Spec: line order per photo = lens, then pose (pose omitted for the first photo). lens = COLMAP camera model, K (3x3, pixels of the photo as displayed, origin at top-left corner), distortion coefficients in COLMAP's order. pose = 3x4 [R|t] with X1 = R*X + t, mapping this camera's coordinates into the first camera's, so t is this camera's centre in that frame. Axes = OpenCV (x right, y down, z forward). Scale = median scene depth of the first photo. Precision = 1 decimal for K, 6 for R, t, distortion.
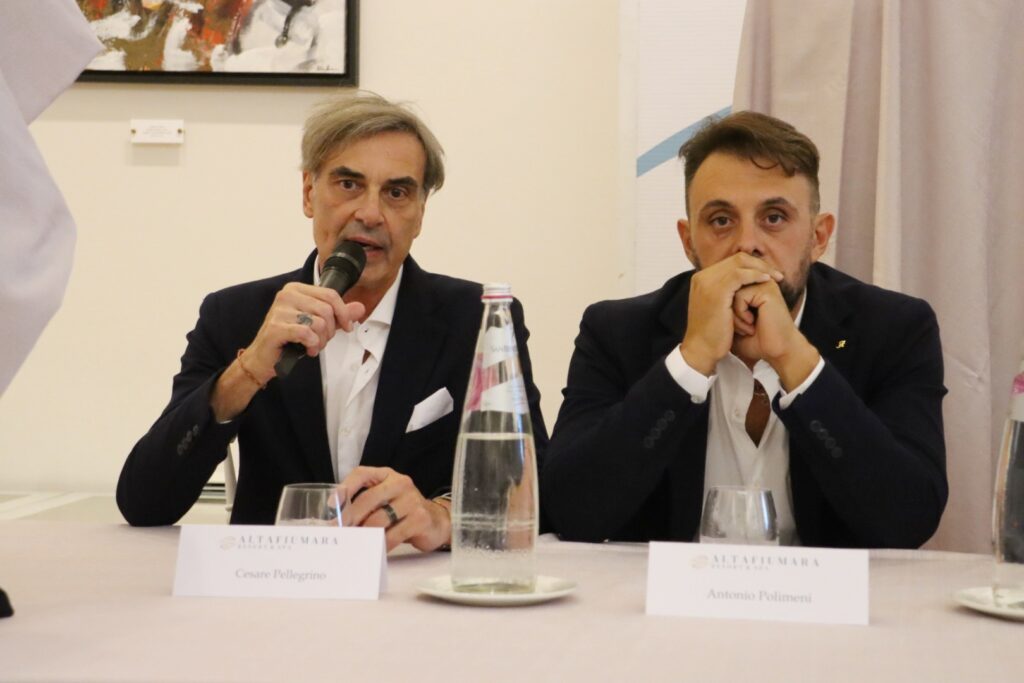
lens RADIAL K [[1873.1, 0, 523.6], [0, 1873.1, 339.0], [0, 0, 1]] dist [0.291467, 0.000000]
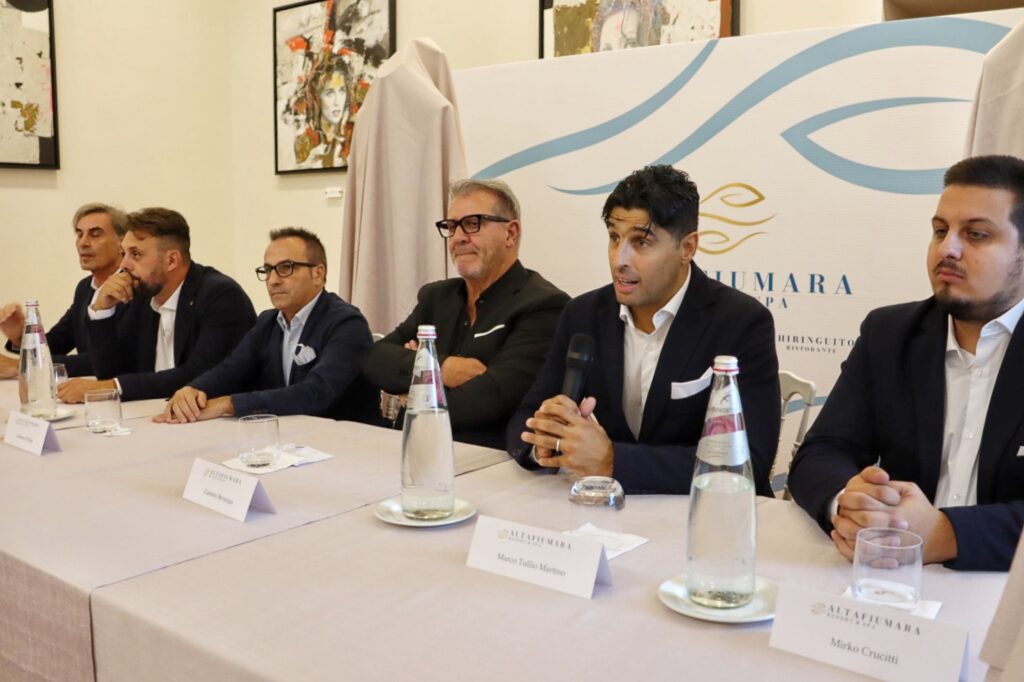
lens RADIAL K [[900.1, 0, 534.7], [0, 900.1, 358.0], [0, 0, 1]] dist [-0.142165, 0.040033]
pose [[0.891058, 0.052981, -0.450787, 0.552333], [-0.003901, 0.994021, 0.109117, -0.026110], [0.453873, -0.095471, 0.885937, 0.111062]]
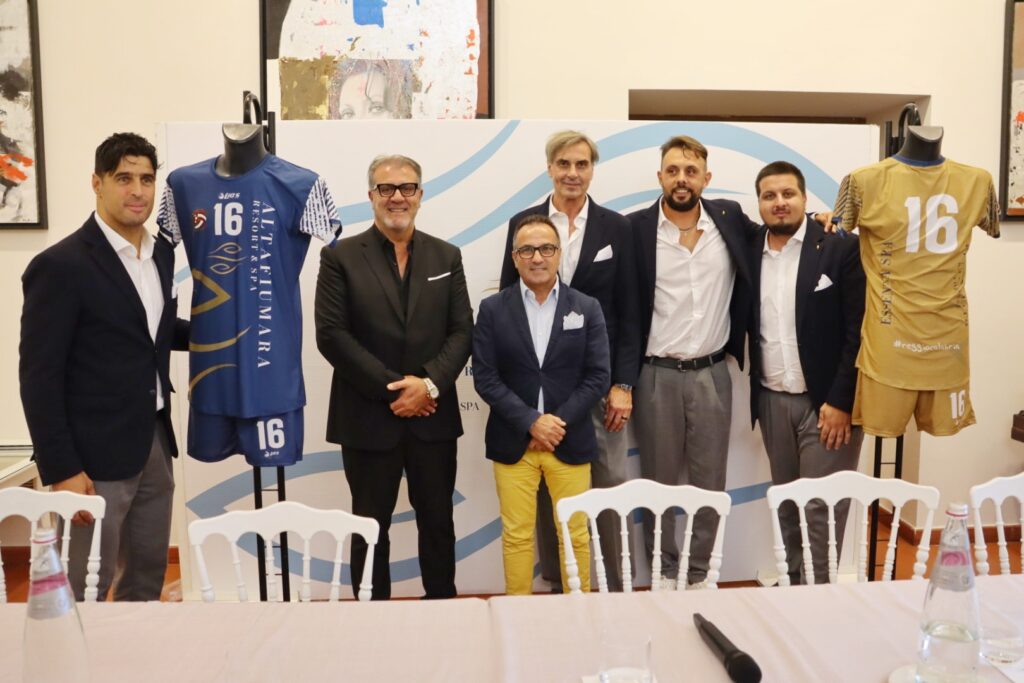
lens RADIAL K [[859.2, 0, 516.0], [0, 859.2, 346.8], [0, 0, 1]] dist [-0.157484, 0.127916]
pose [[0.980823, -0.041908, 0.190341, 0.200126], [0.025345, 0.995742, 0.088634, -0.079893], [-0.193245, -0.082110, 0.977709, 0.123221]]
